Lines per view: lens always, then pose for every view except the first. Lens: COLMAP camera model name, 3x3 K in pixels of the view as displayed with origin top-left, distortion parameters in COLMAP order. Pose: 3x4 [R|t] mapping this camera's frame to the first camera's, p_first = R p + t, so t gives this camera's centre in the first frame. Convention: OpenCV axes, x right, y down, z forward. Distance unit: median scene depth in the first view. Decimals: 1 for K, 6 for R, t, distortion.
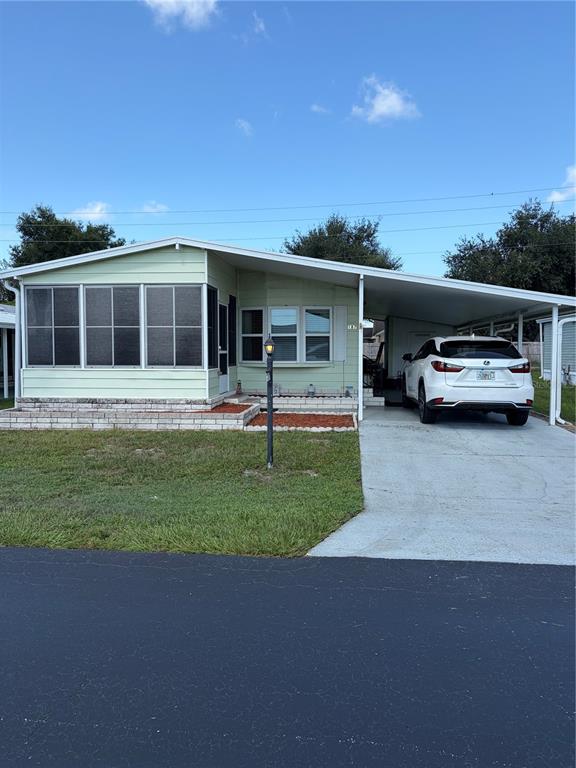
lens RADIAL K [[587.9, 0, 288.0], [0, 587.9, 384.0], [0, 0, 1]] dist [0.051857, -0.000259]
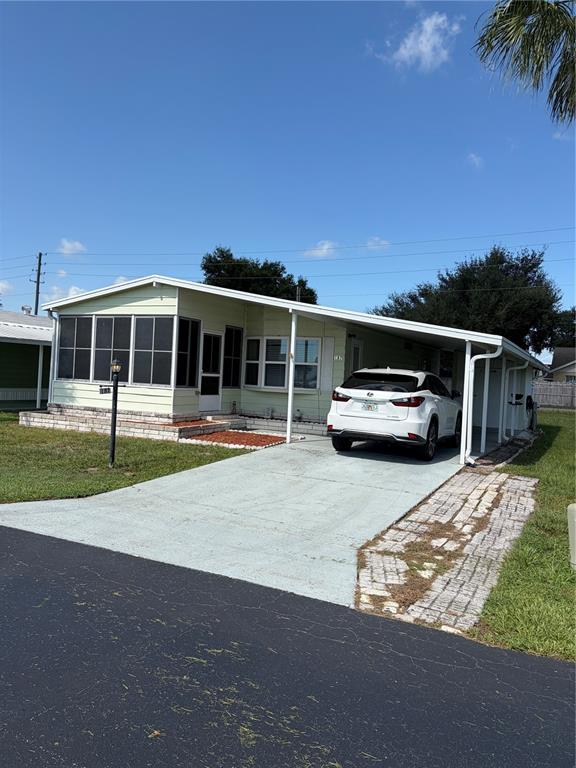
lens RADIAL K [[587.9, 0, 288.0], [0, 587.9, 384.0], [0, 0, 1]] dist [0.051857, -0.000259]
pose [[0.938104, 0.051701, -0.342473, 0.471235], [-0.069543, 0.996776, -0.040016, -0.002502], [0.339300, 0.061355, 0.938675, -0.015261]]
